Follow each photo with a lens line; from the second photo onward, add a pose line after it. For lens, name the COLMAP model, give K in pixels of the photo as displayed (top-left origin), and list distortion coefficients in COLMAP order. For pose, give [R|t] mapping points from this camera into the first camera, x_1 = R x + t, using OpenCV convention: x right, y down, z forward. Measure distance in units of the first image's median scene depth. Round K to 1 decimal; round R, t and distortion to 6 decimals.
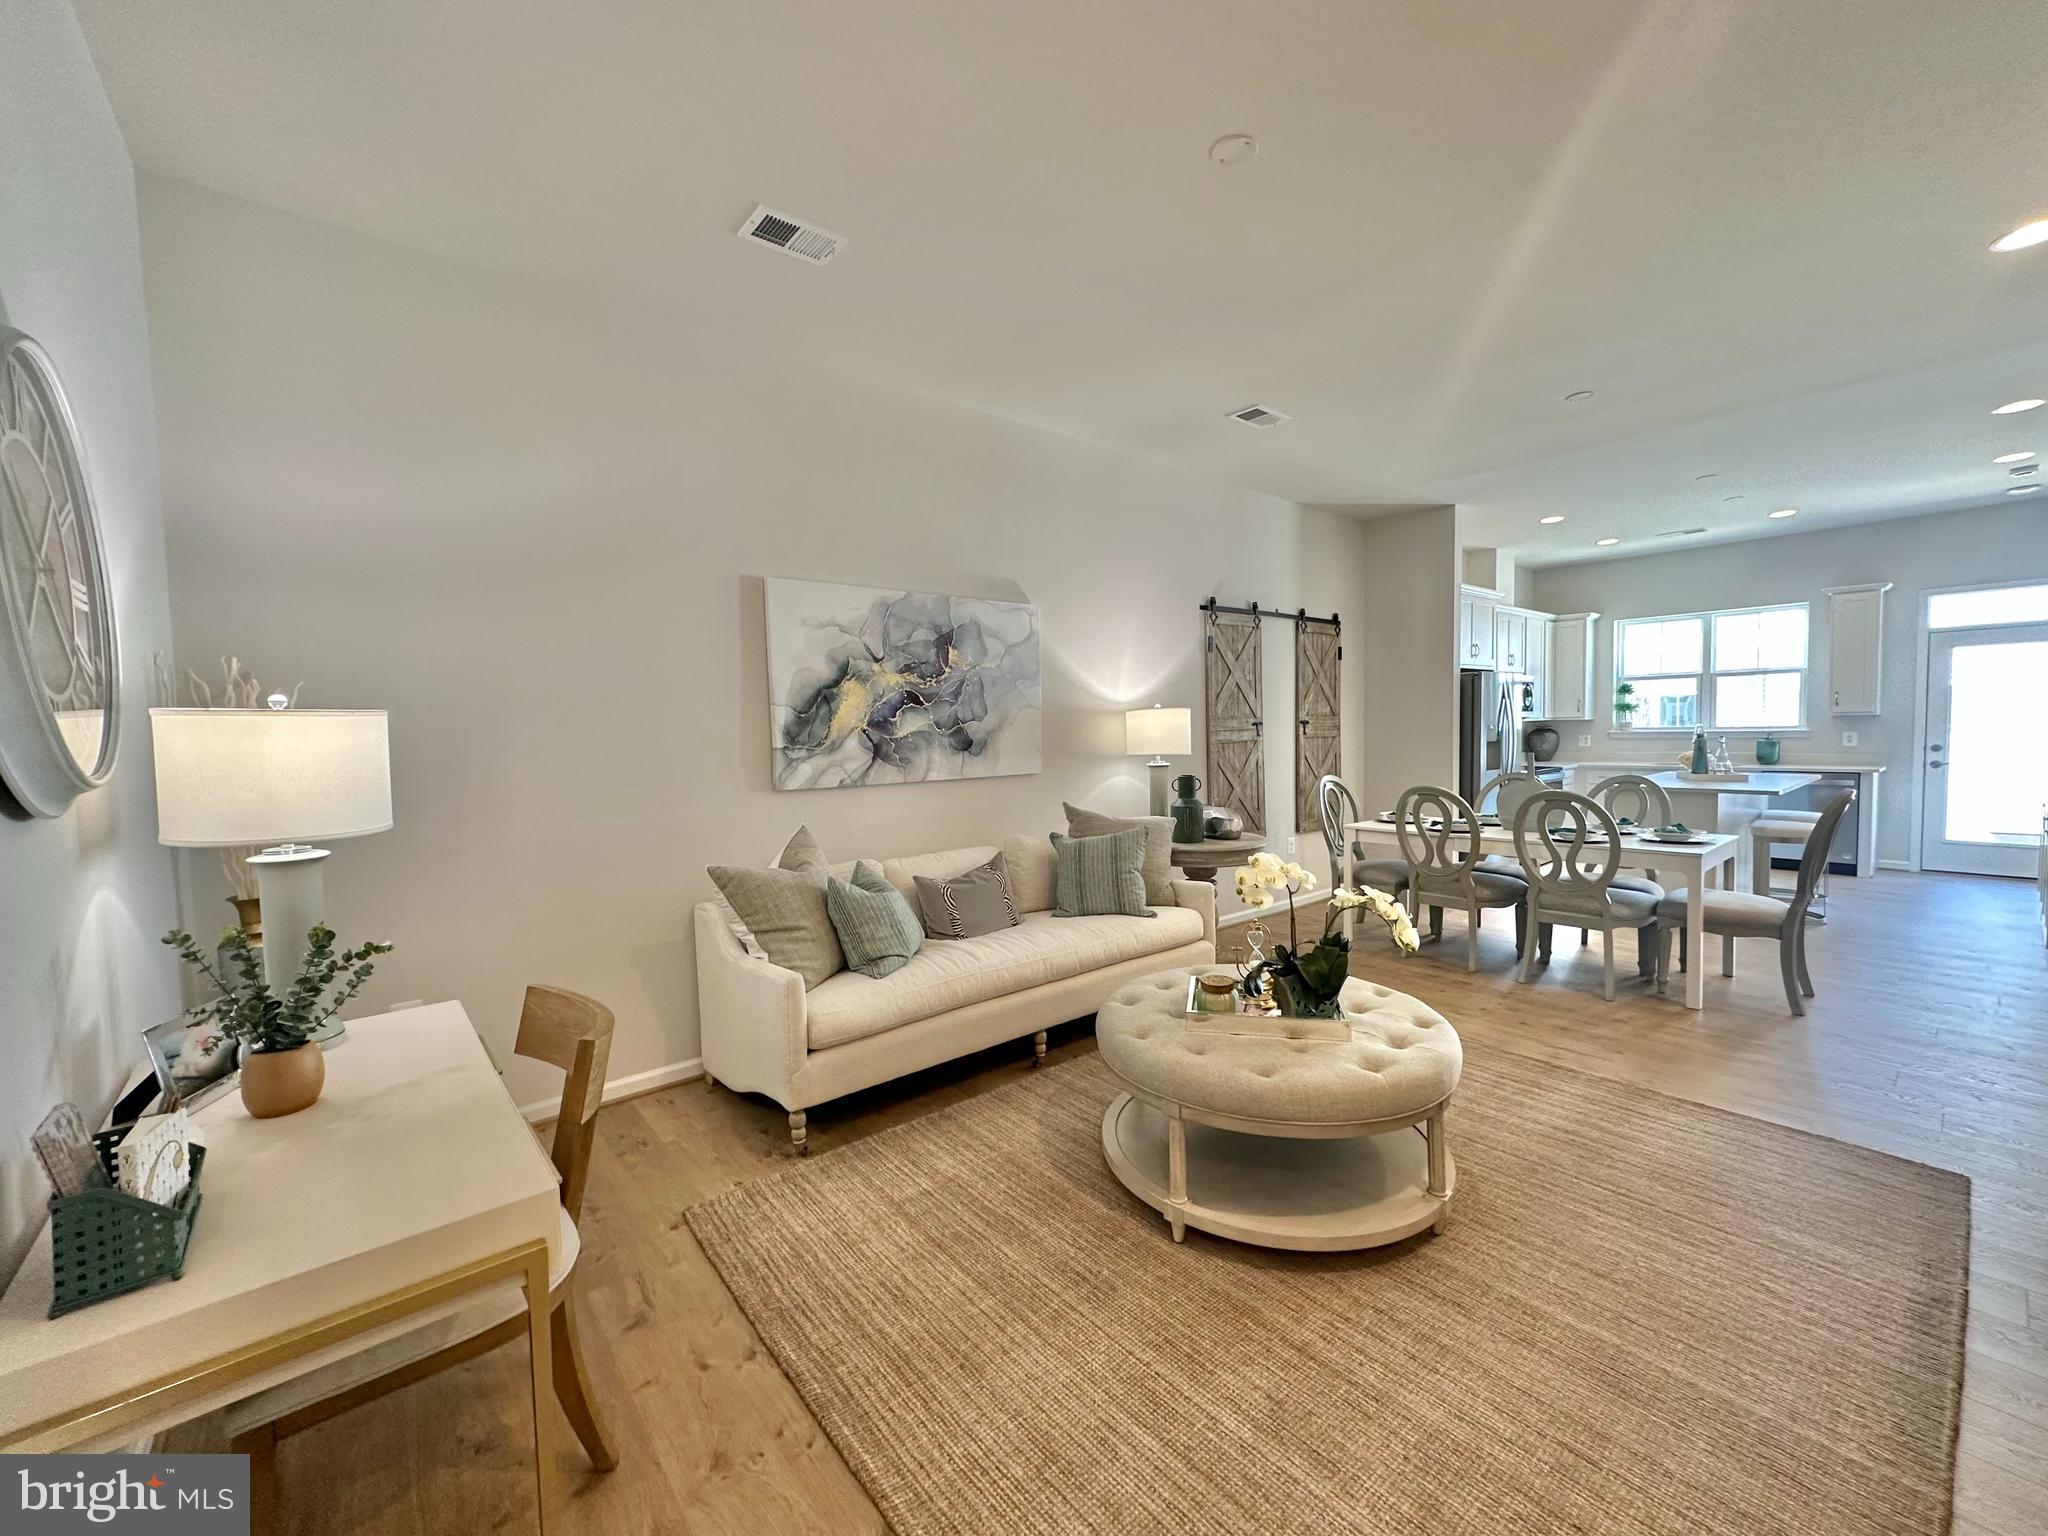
lens RADIAL K [[811.2, 0, 1024.0], [0, 811.2, 768.0], [0, 0, 1]] dist [-0.001596, 0.000024]
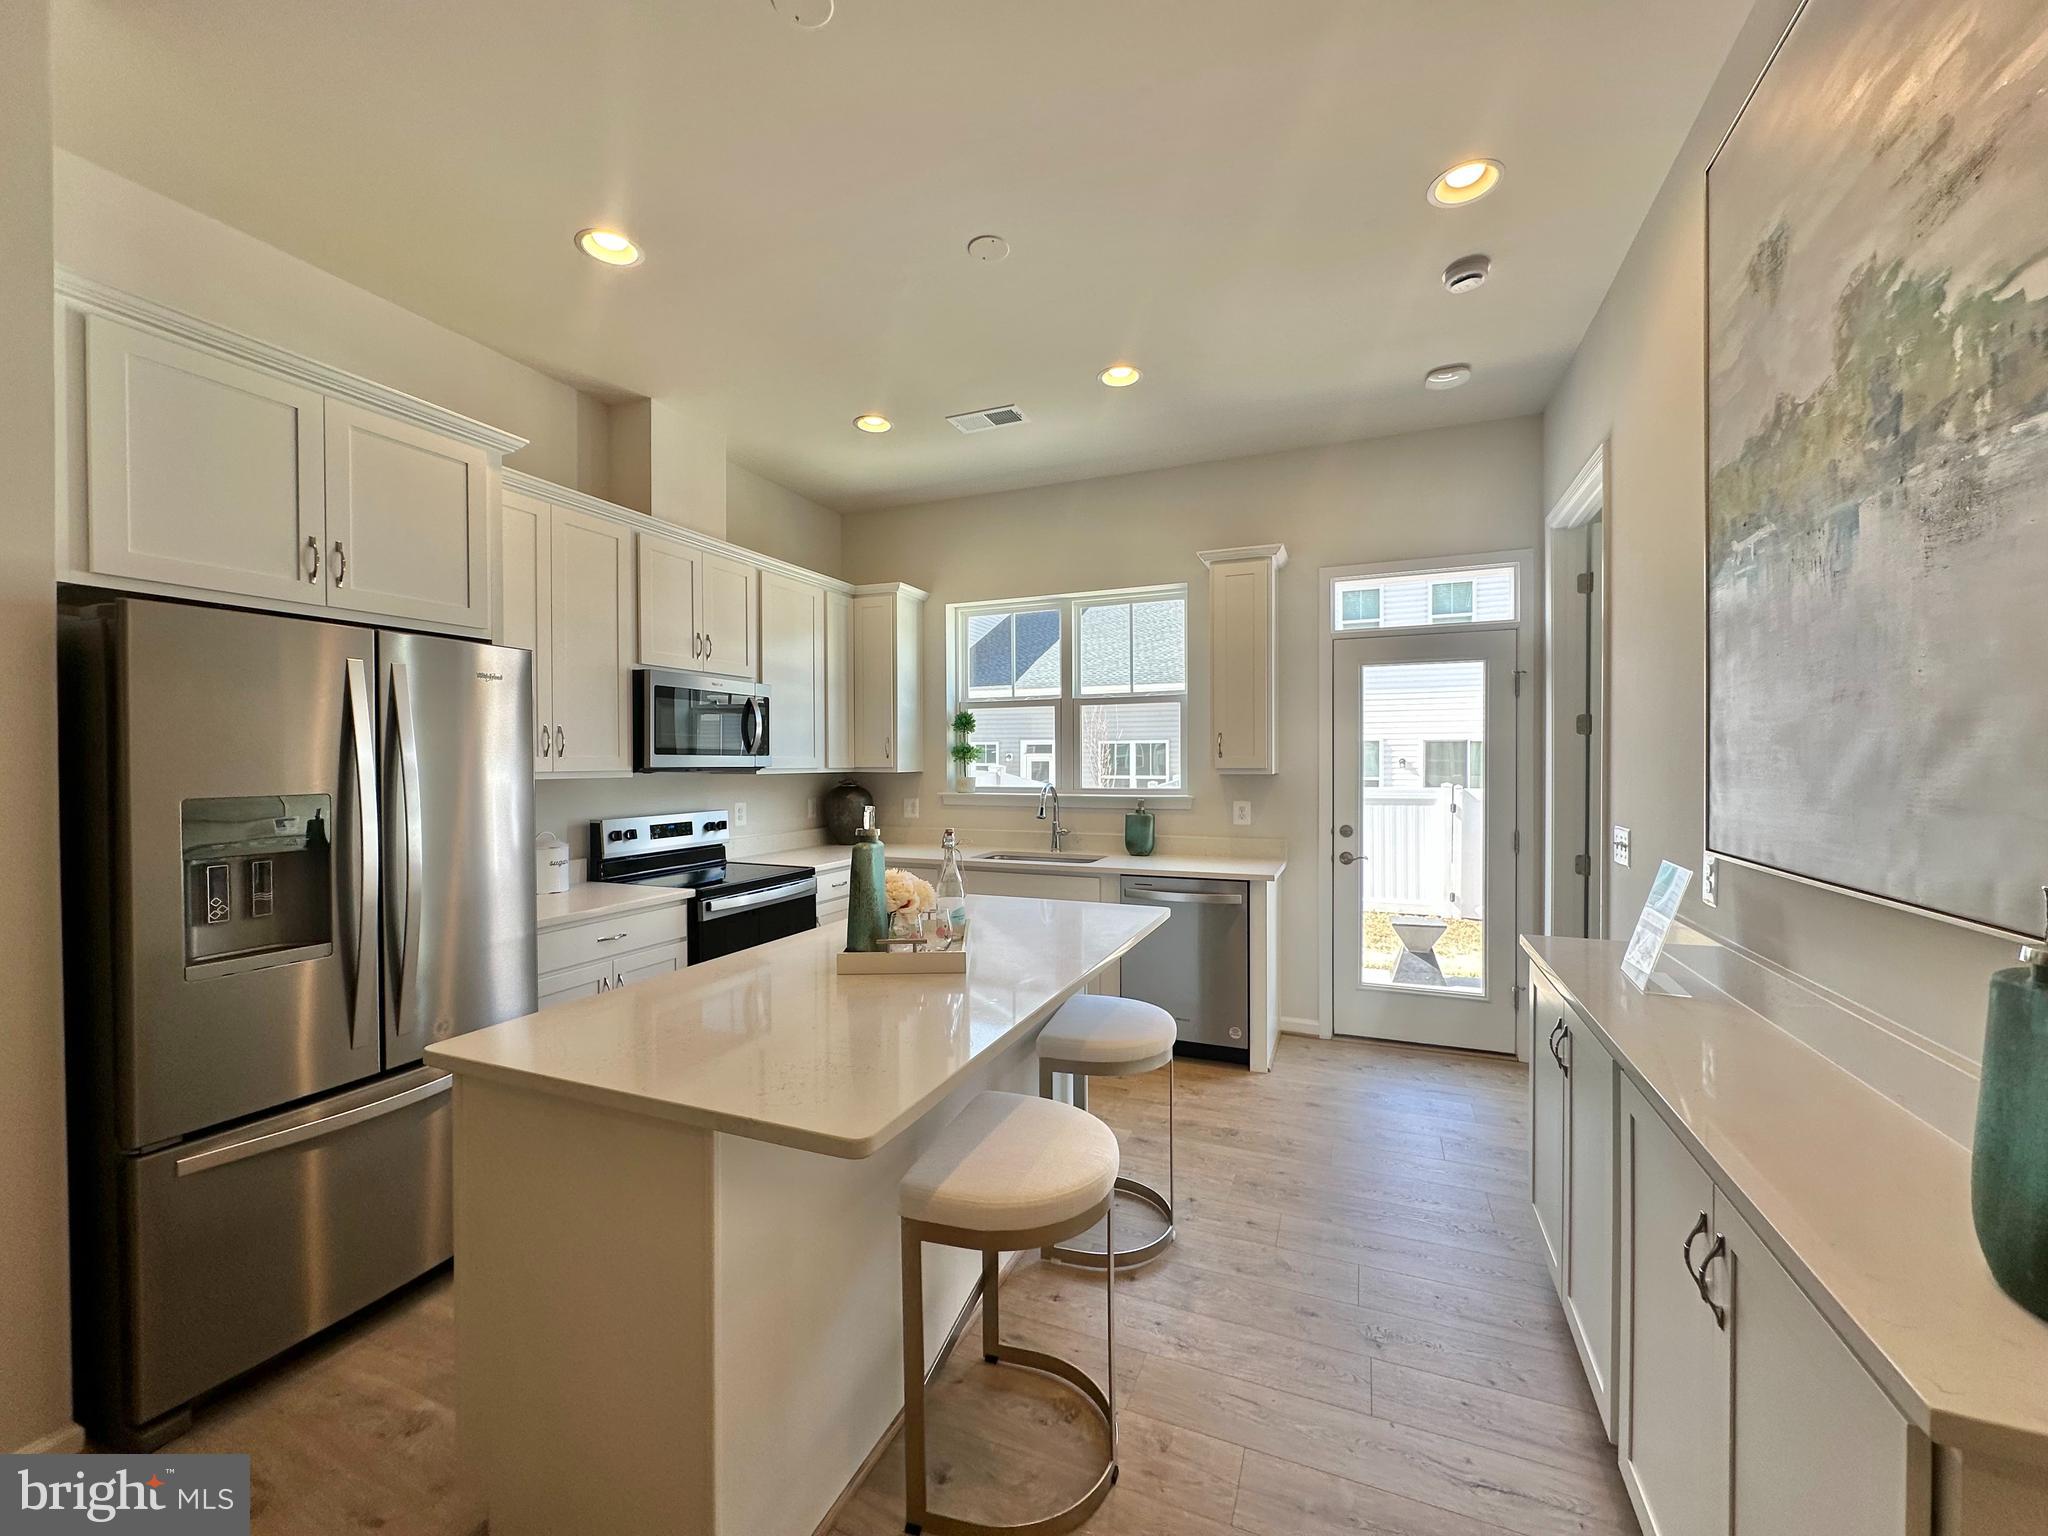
lens RADIAL K [[811.2, 0, 1024.0], [0, 811.2, 768.0], [0, 0, 1]] dist [-0.001596, 0.000024]
pose [[0.887509, 0.014904, 0.460549, 0.778856], [0.007133, 0.998913, -0.046072, -0.055283], [-0.460734, 0.044174, 0.886438, 0.703088]]
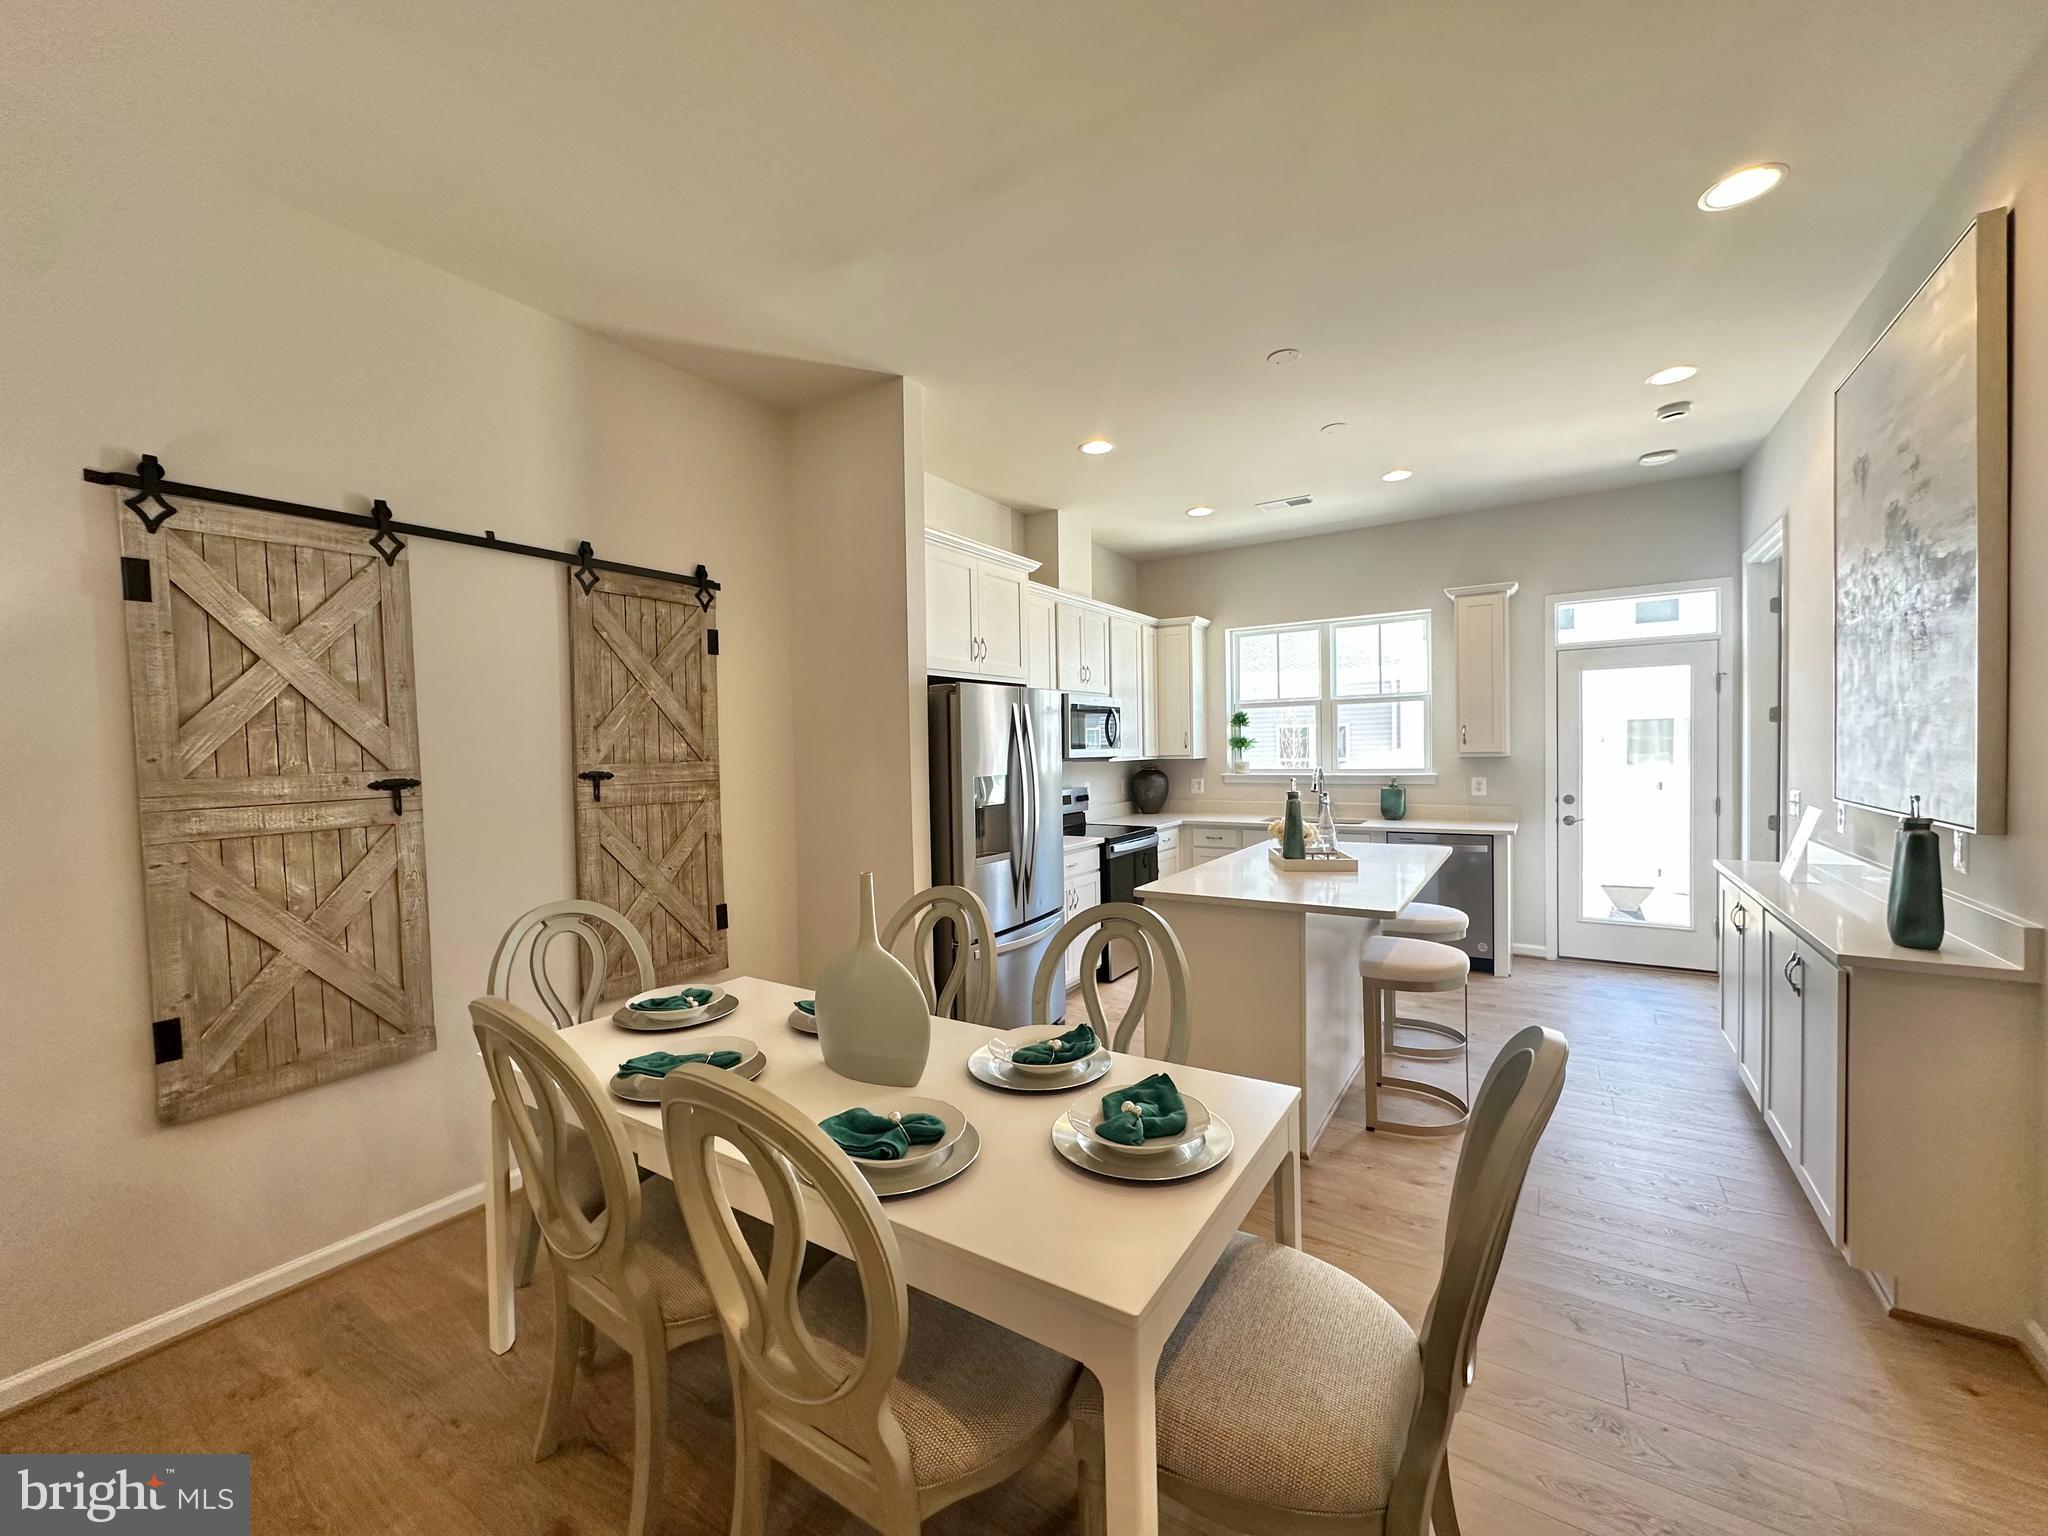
lens RADIAL K [[811.2, 0, 1024.0], [0, 811.2, 768.0], [0, 0, 1]] dist [-0.001596, 0.000024]
pose [[0.954752, -0.004645, 0.297366, 0.488162], [0.014128, 0.999458, -0.029749, -0.047603], [-0.297066, 0.032604, 0.954300, 0.507006]]
